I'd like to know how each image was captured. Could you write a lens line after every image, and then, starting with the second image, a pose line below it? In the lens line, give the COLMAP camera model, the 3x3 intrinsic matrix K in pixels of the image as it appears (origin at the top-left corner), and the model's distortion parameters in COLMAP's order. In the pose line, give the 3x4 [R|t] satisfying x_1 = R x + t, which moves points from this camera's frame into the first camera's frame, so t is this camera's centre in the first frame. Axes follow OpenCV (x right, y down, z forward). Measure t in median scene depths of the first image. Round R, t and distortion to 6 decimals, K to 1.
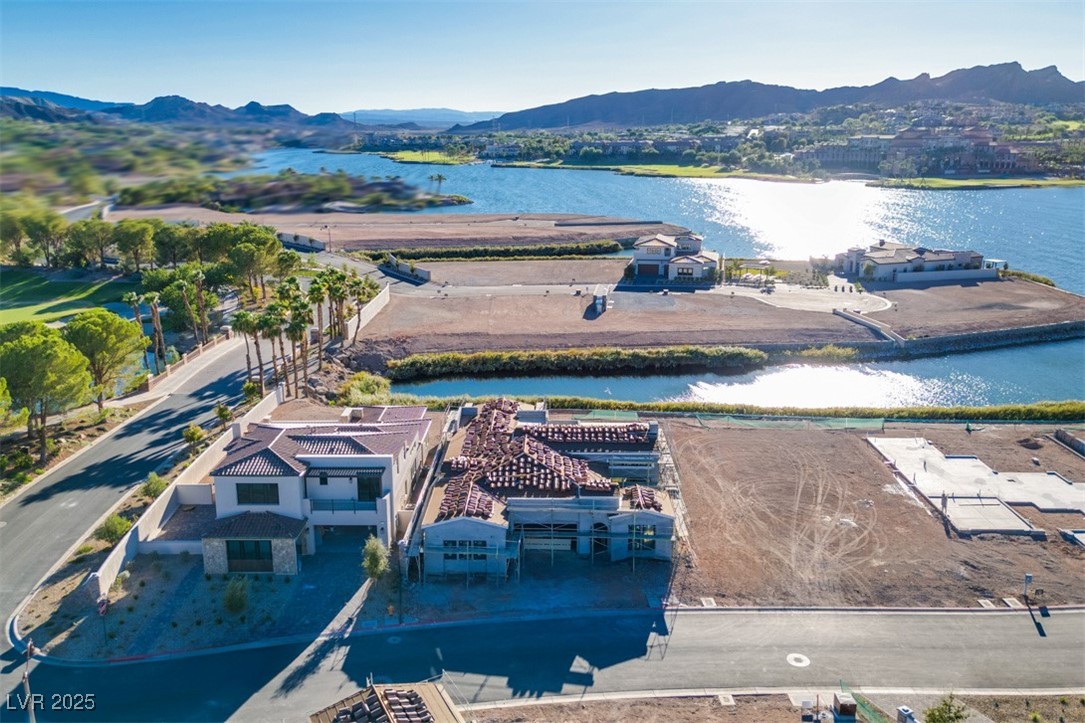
lens RADIAL K [[903.6, 0, 539.3], [0, 903.6, 357.2], [0, 0, 1]] dist [0.083214, -0.101372]
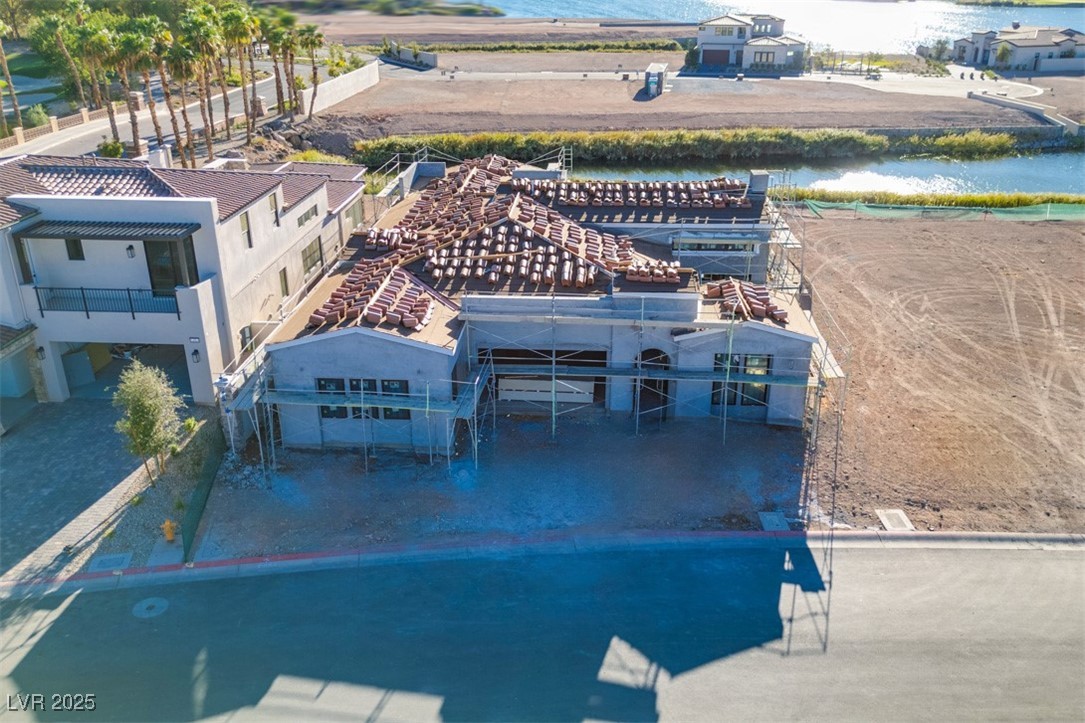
lens RADIAL K [[903.6, 0, 555.4], [0, 903.6, 368.7], [0, 0, 1]] dist [0.083214, -0.101372]
pose [[0.999433, 0.014994, -0.030143, 0.014816], [-0.009698, 0.985618, 0.168710, 0.057729], [0.032239, -0.168322, 0.985205, 0.268577]]
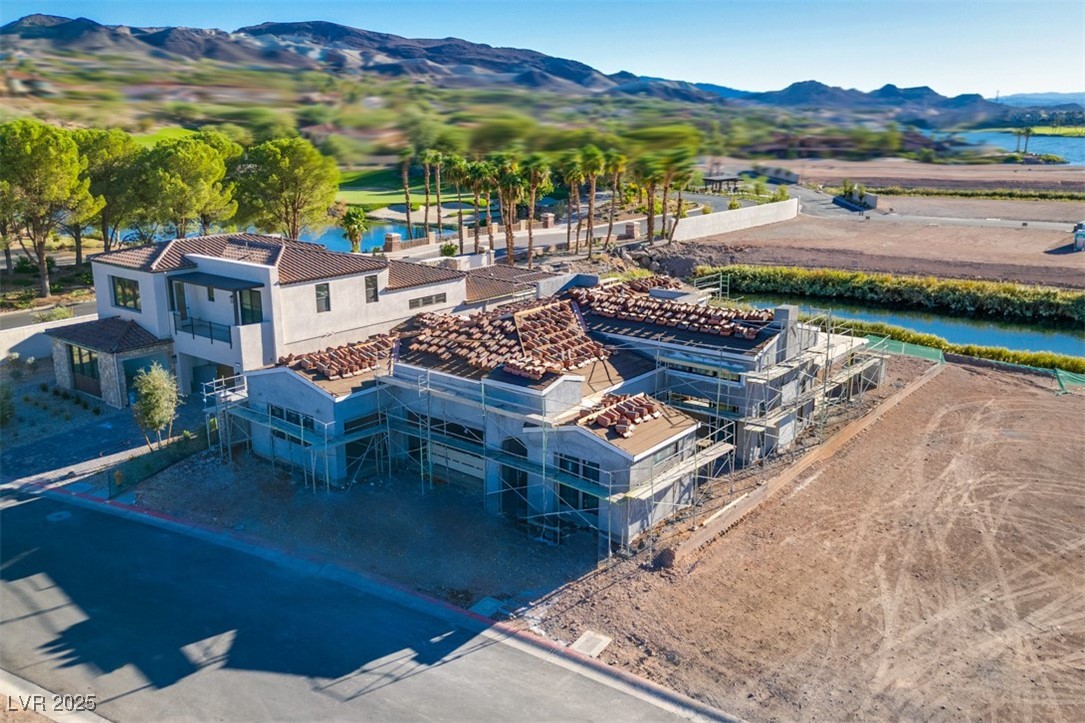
lens RADIAL K [[903.6, 0, 544.9], [0, 903.6, 362.0], [0, 0, 1]] dist [0.083214, -0.101372]
pose [[0.799519, 0.156785, -0.579817, 0.190527], [-0.146362, 0.987087, 0.065090, 0.053173], [0.582536, 0.032822, 0.812142, 0.301314]]
